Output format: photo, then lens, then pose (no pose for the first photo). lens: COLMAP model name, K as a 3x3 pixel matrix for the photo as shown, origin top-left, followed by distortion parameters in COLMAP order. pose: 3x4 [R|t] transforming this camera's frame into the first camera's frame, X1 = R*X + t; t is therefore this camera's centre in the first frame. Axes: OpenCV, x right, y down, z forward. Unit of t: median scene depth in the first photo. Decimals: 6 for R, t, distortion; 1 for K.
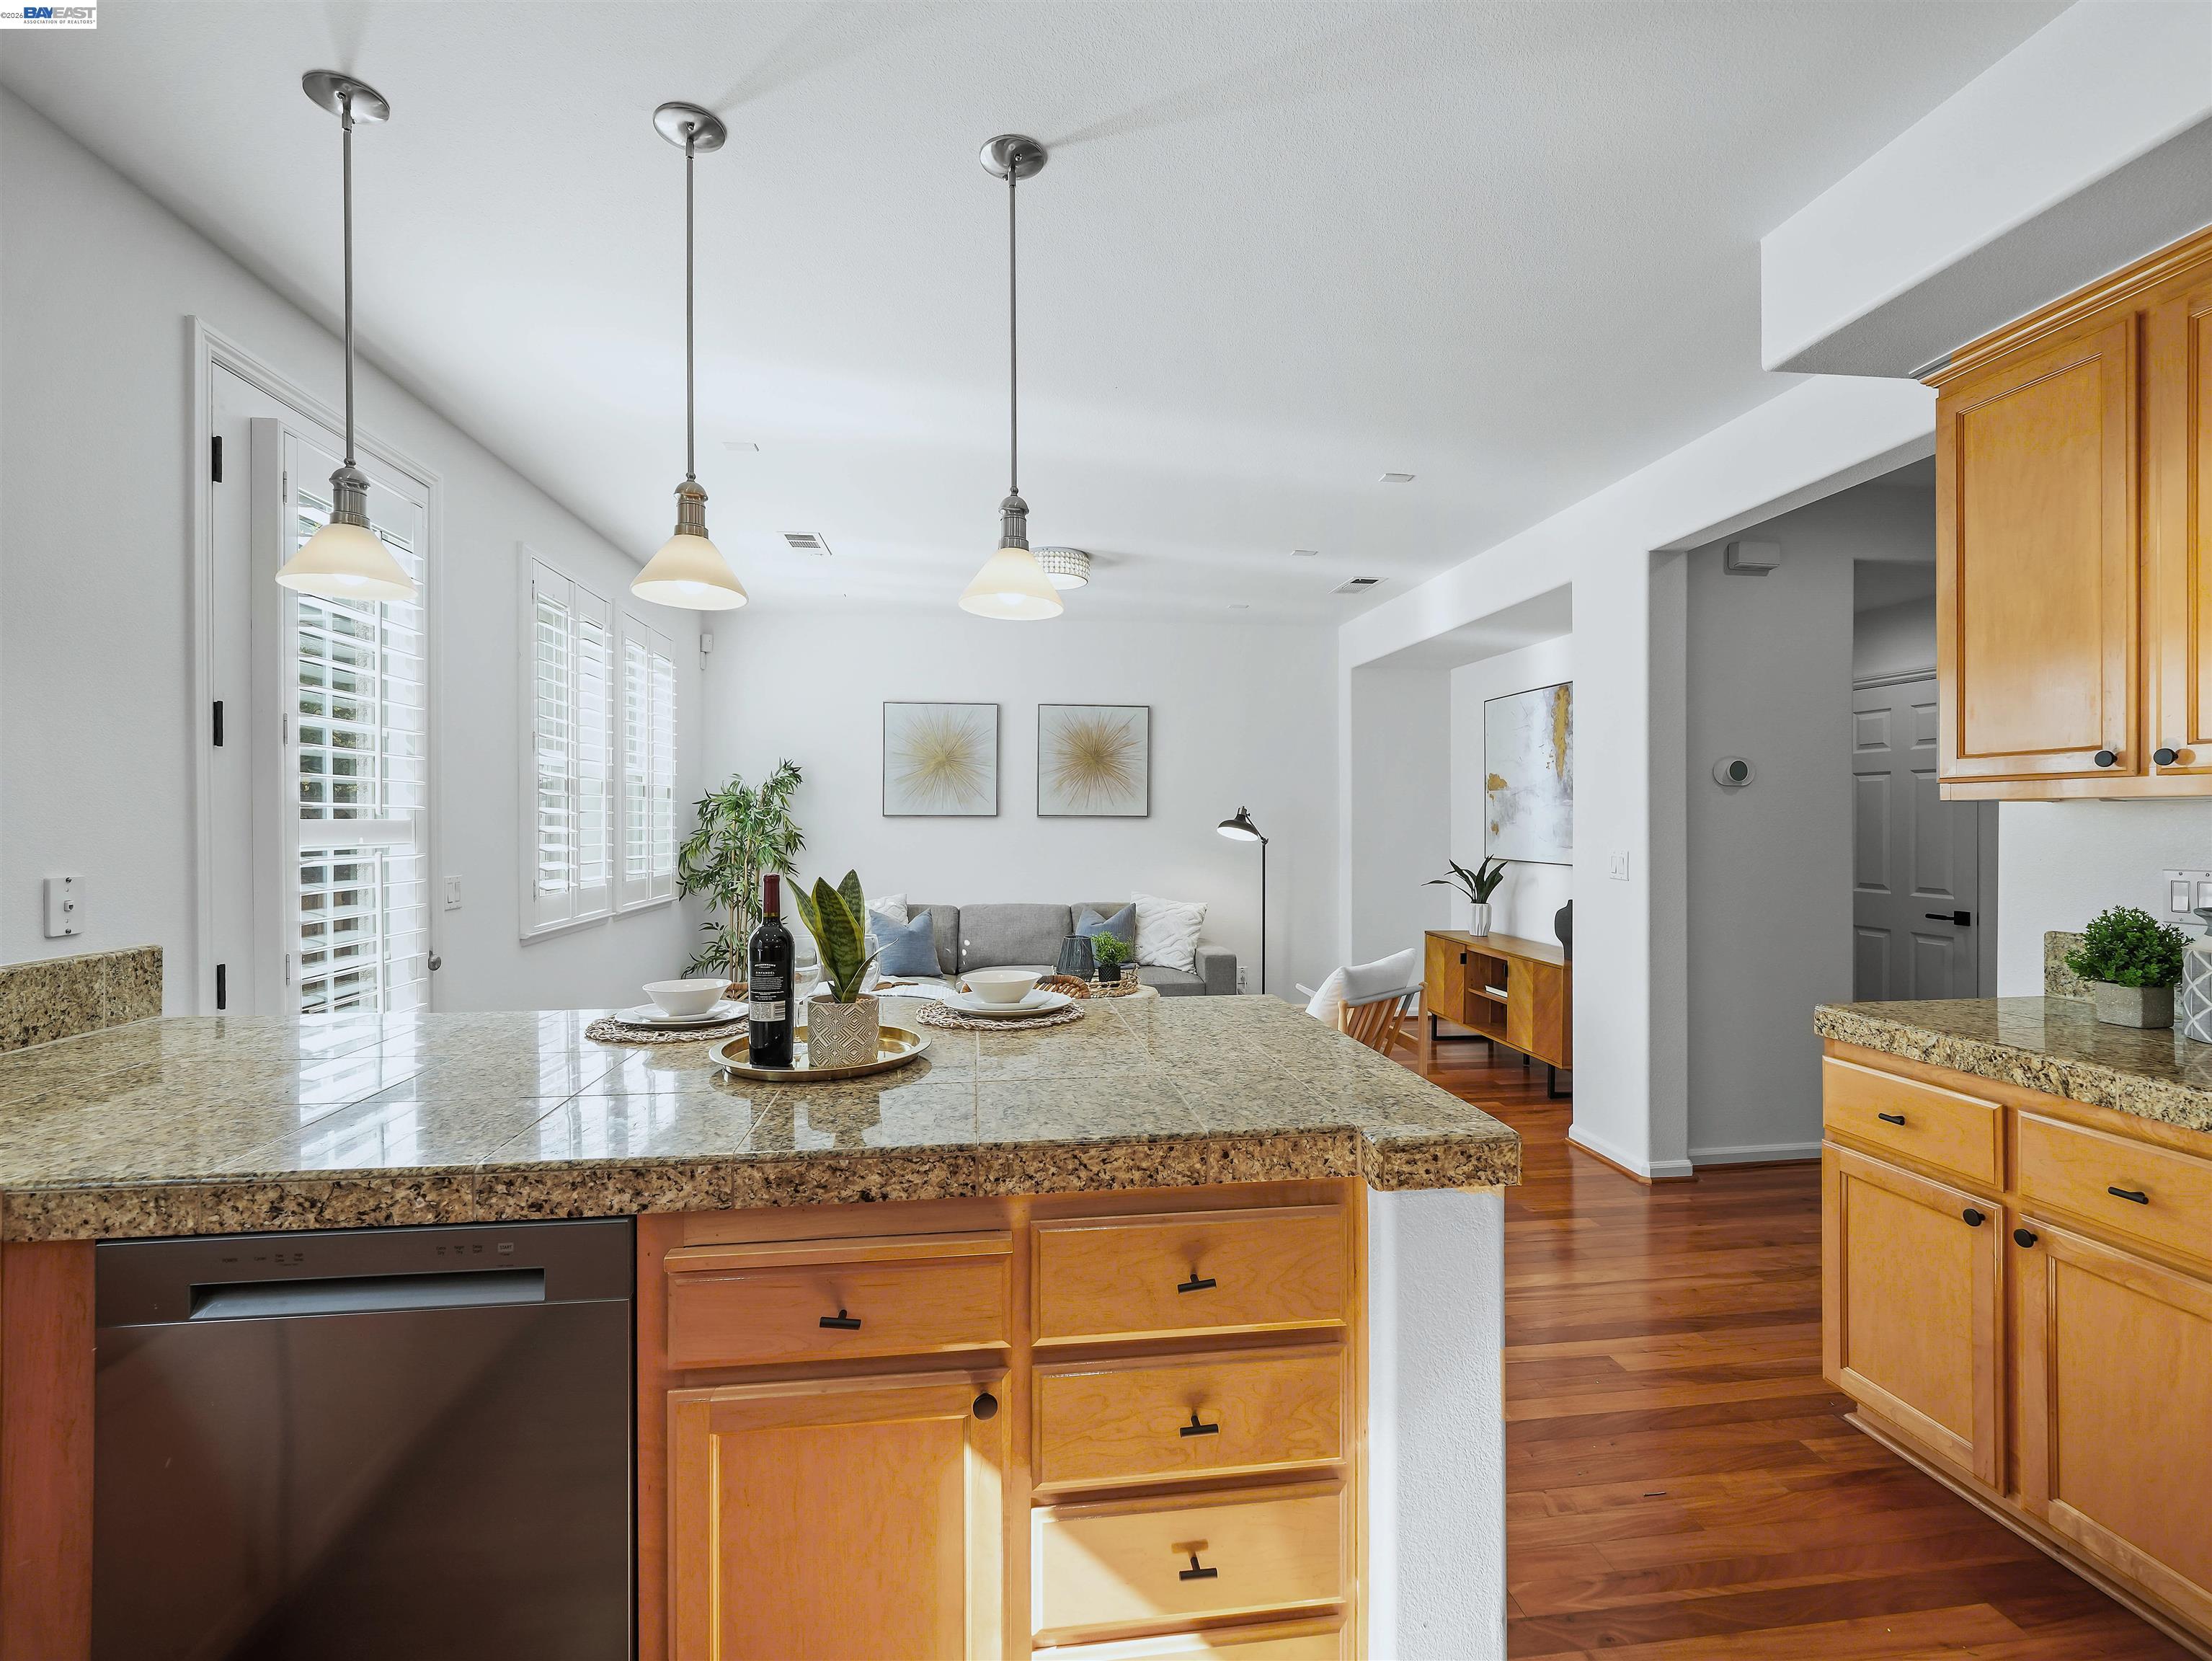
lens RADIAL K [[997.1, 0, 1105.3], [0, 997.1, 820.8], [0, 0, 1]] dist [-0.003798, 0.000165]
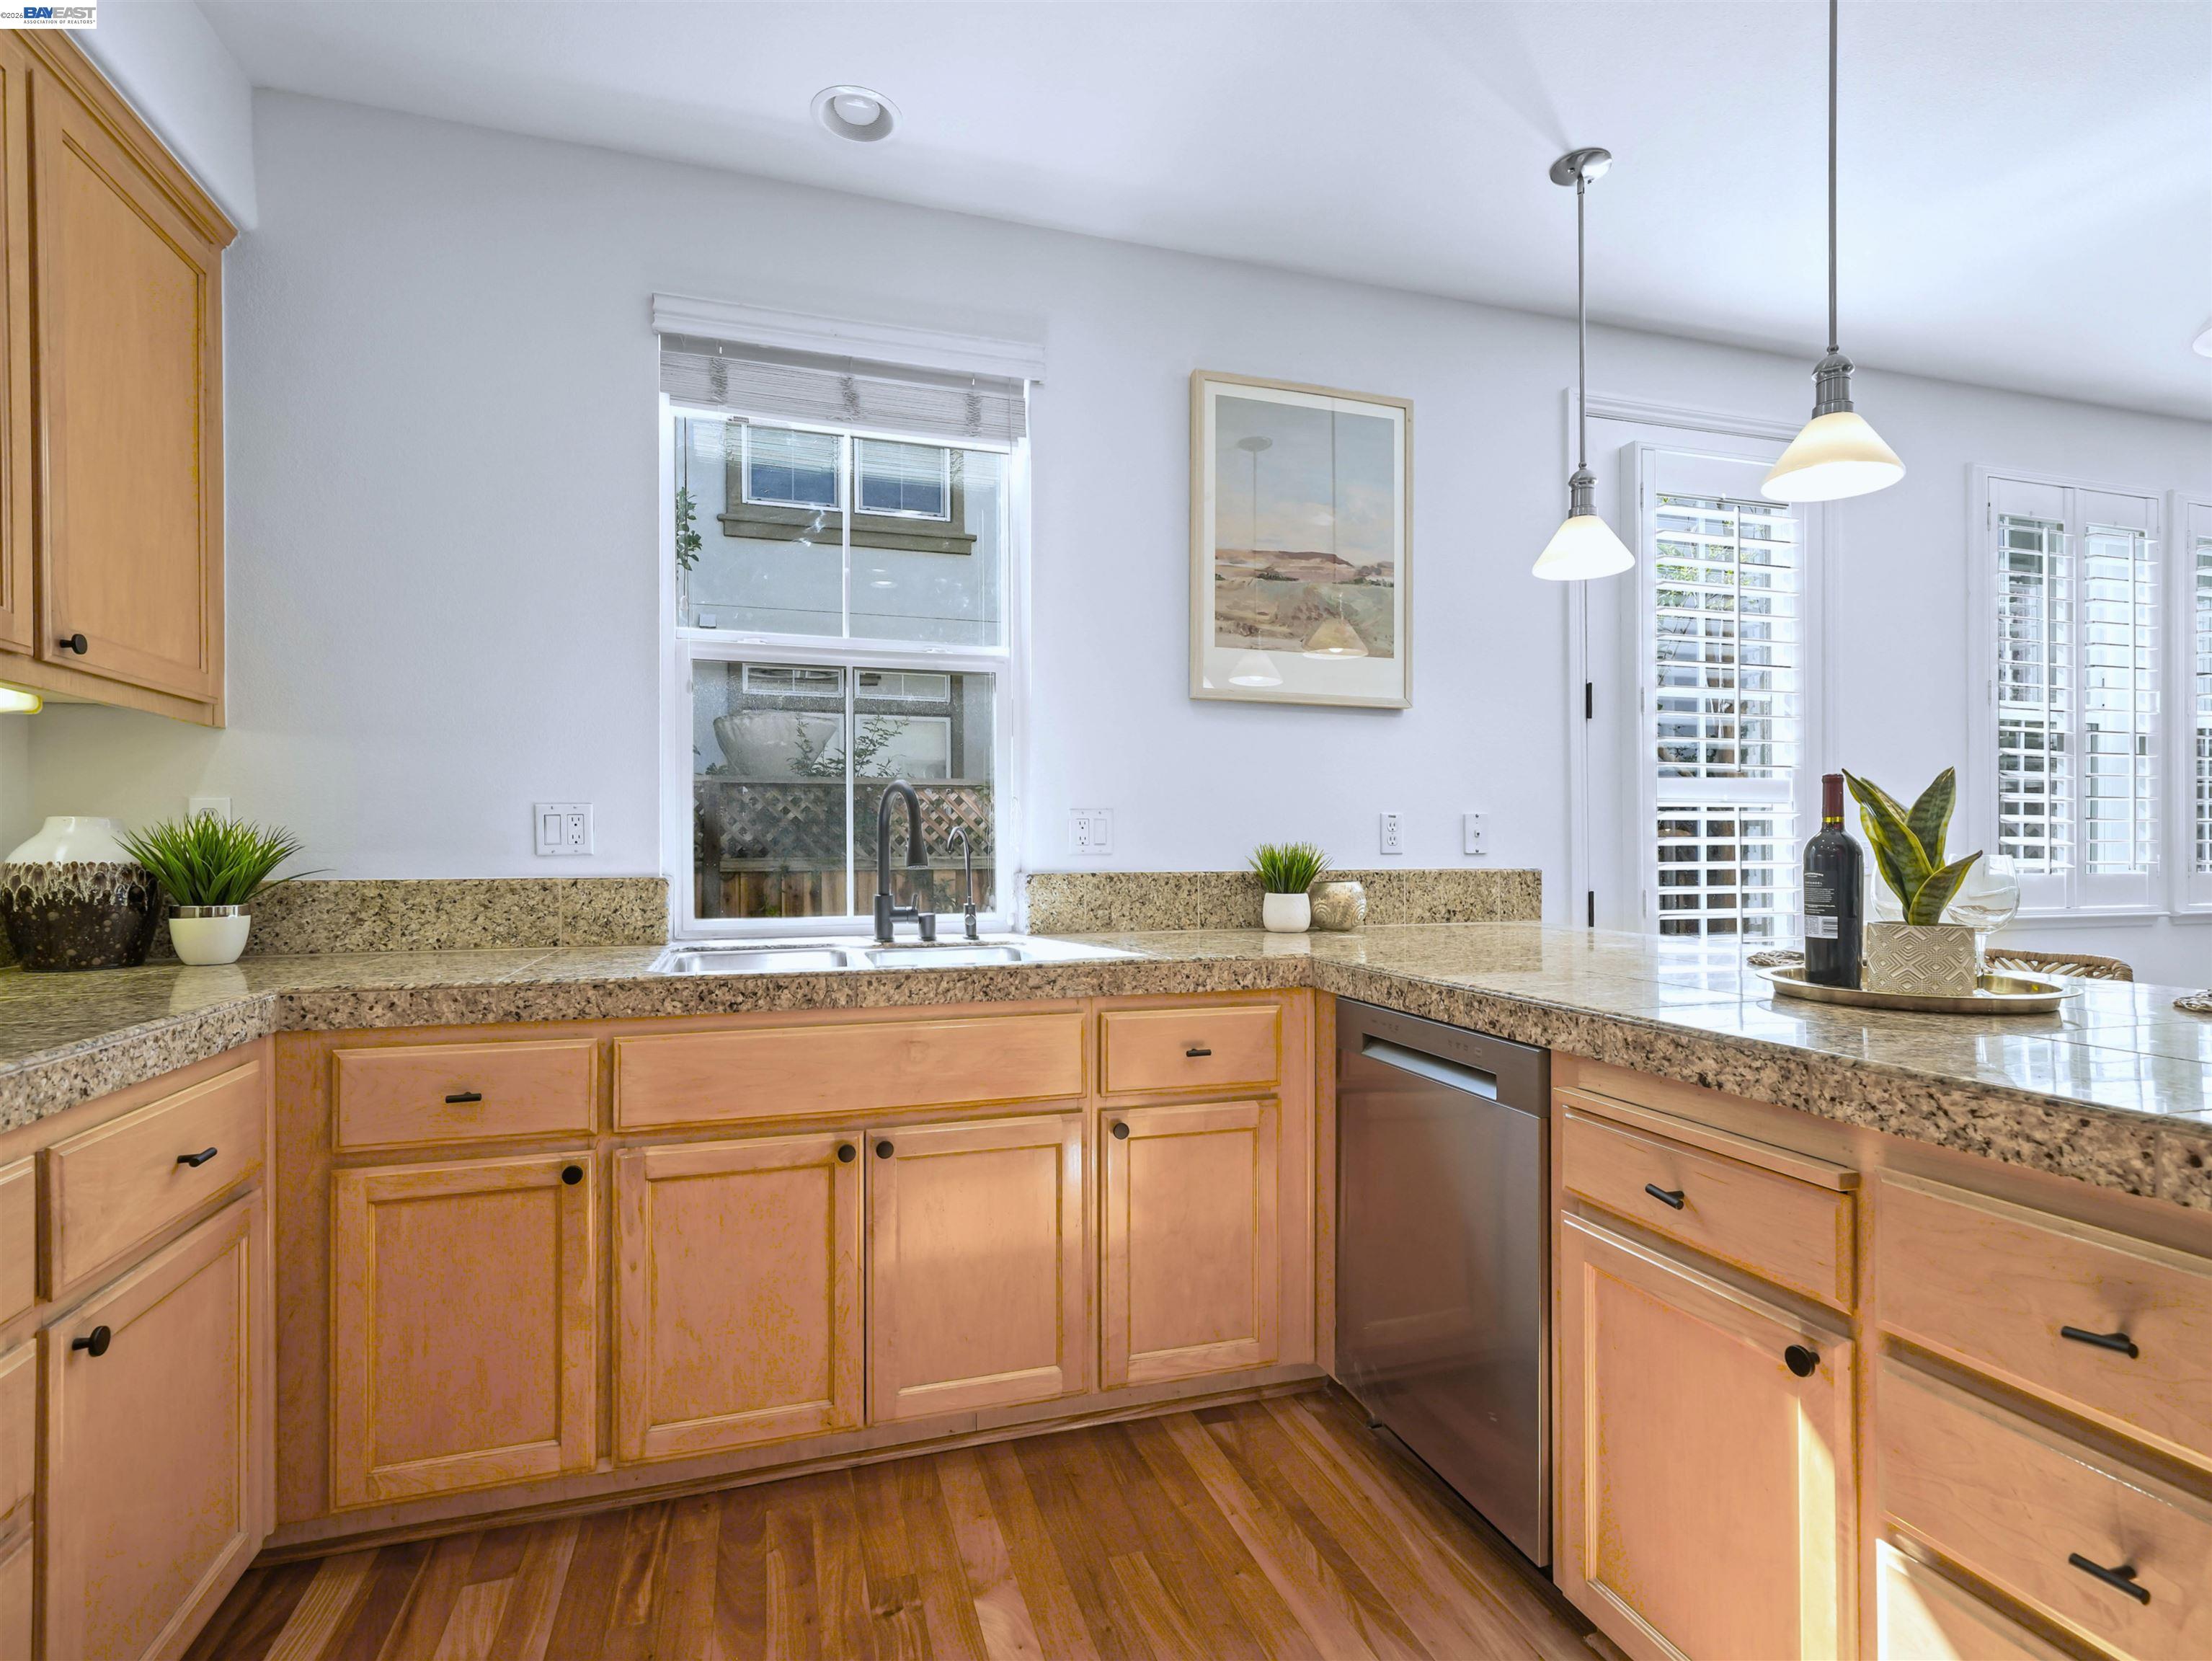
lens RADIAL K [[1097.0, 0, 1109.7], [0, 1097.0, 844.0], [0, 0, 1]] dist [0.006498, 0.000591]
pose [[0.183532, -0.000819, -0.983013, 0.343846], [0.001517, 0.999999, -0.000550, 0.078467], [0.983013, -0.001390, 0.183533, 0.132664]]
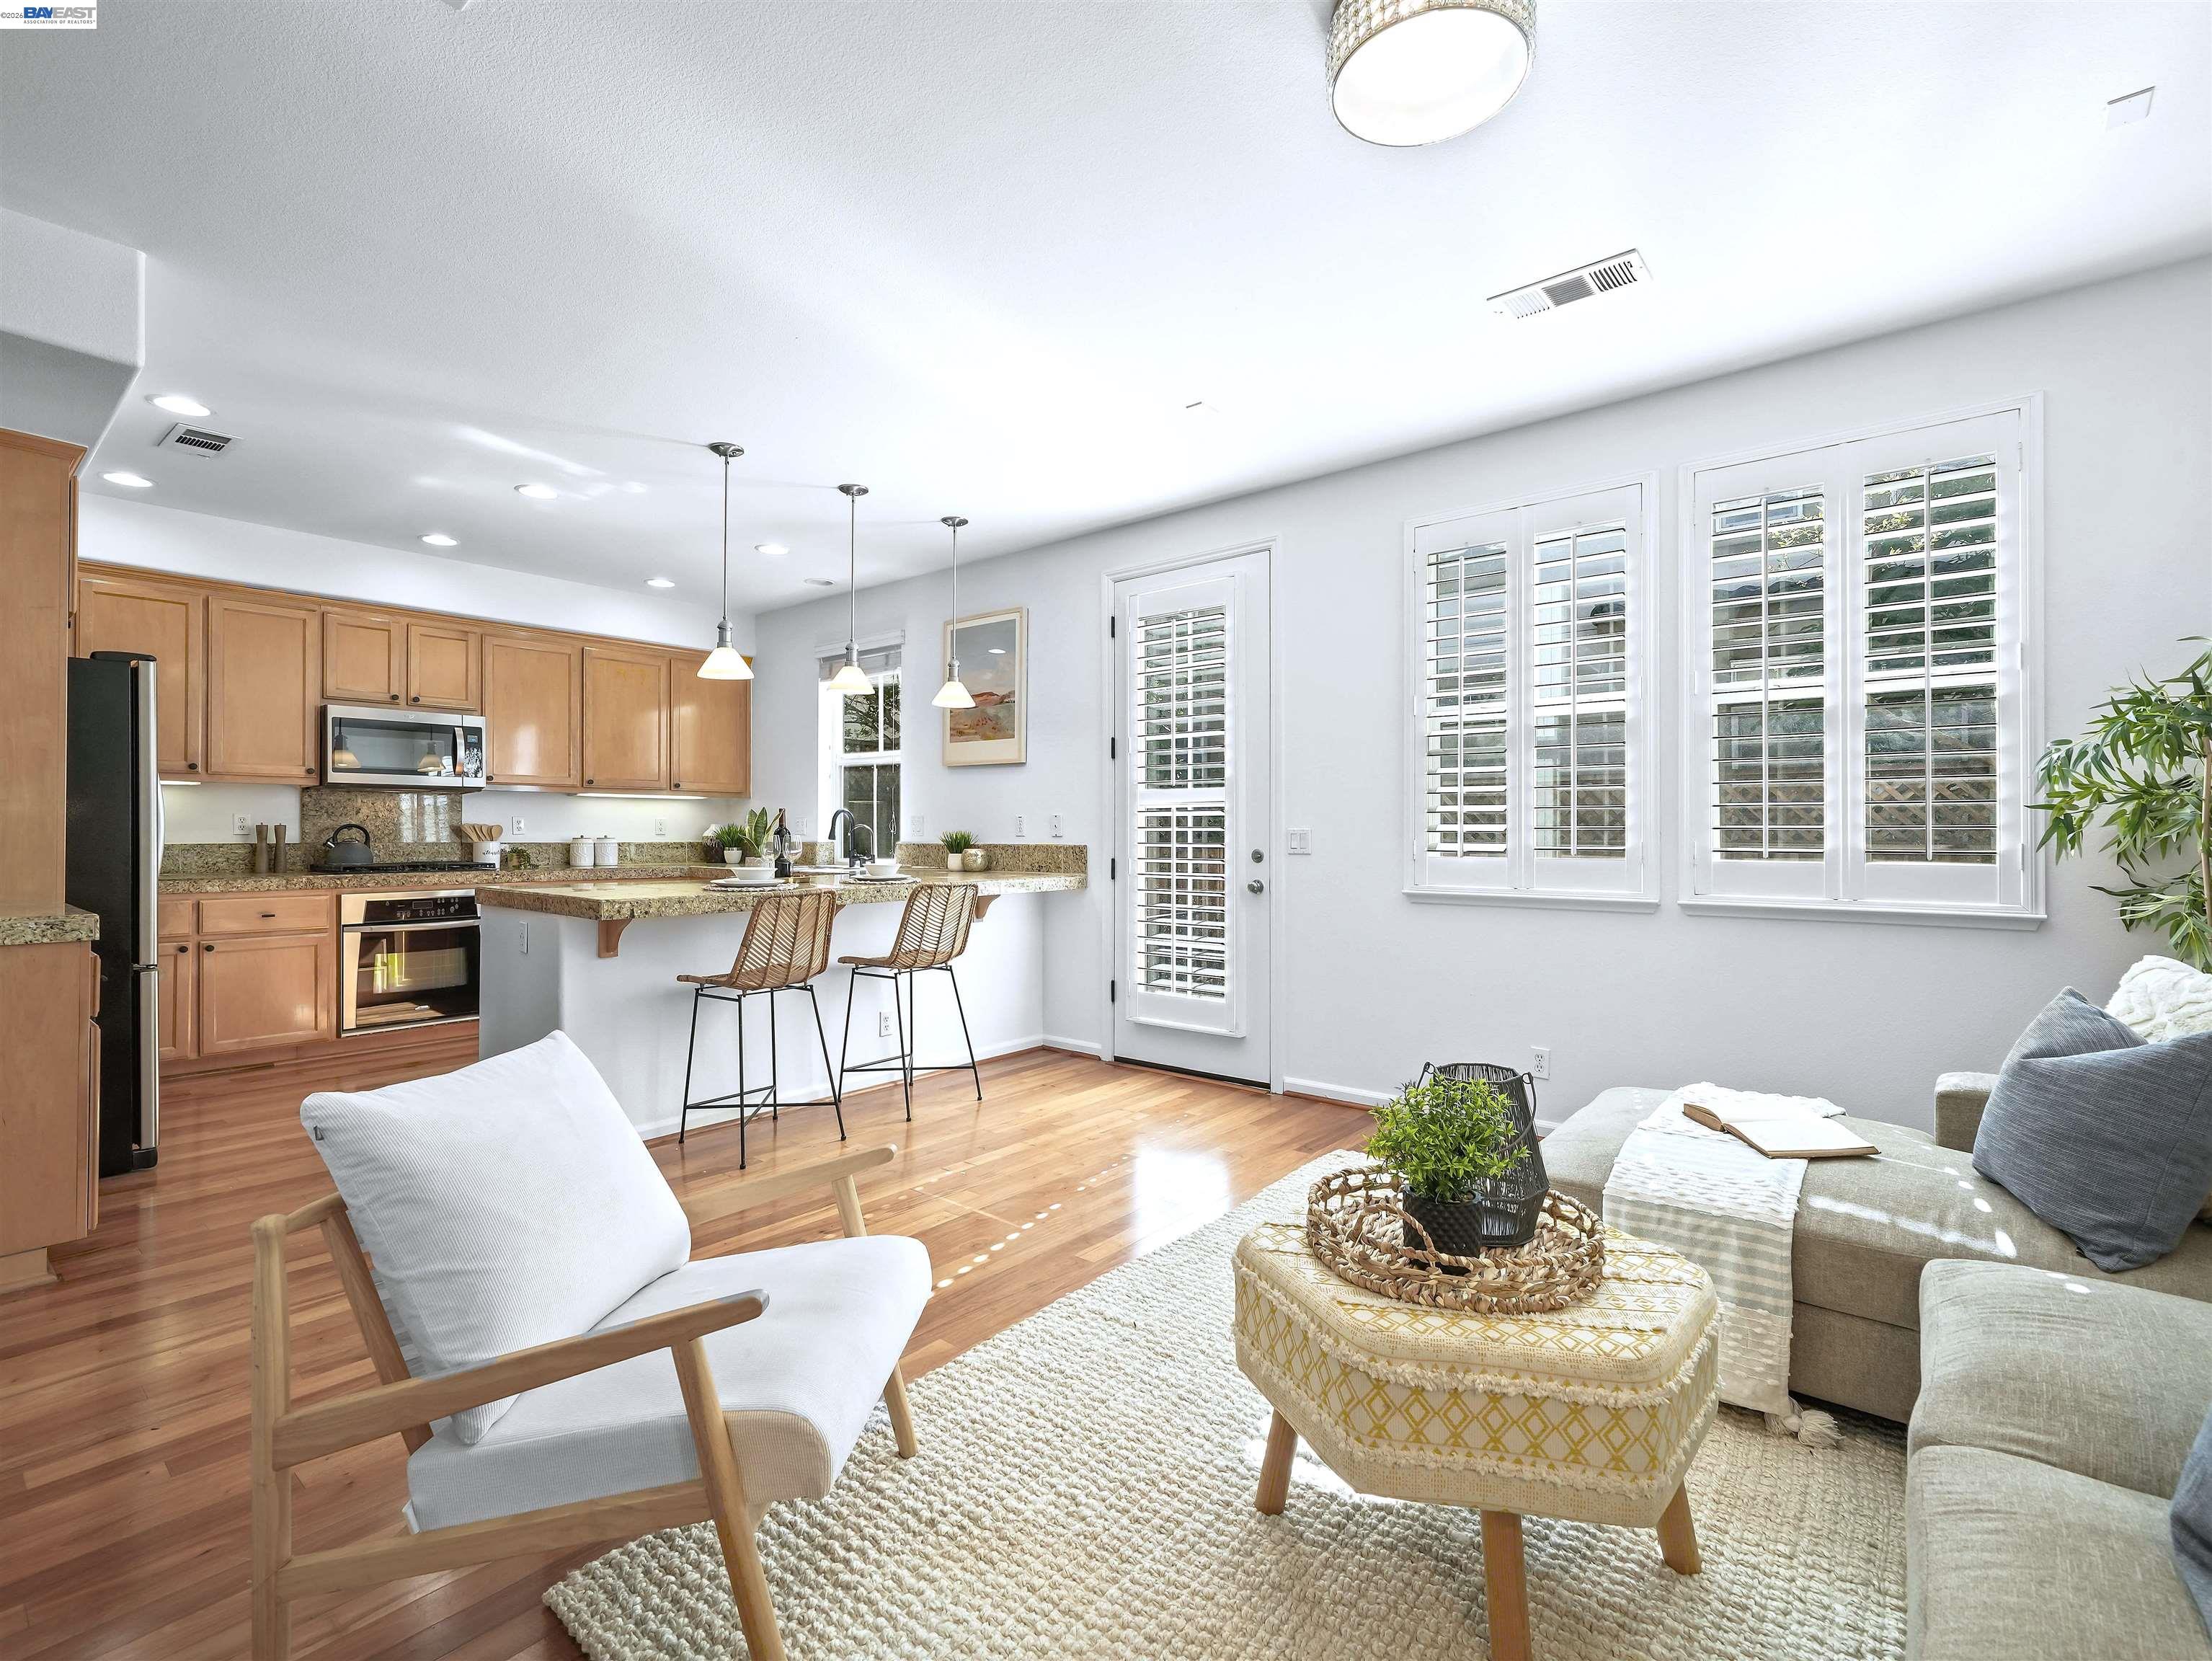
lens RADIAL K [[997.1, 0, 1105.3], [0, 997.1, 820.8], [0, 0, 1]] dist [-0.003798, 0.000165]
pose [[-0.719037, -0.006161, -0.694944, 0.598912], [0.001185, 0.999948, -0.010092, 0.078123], [0.694970, -0.008080, -0.718993, 2.380551]]
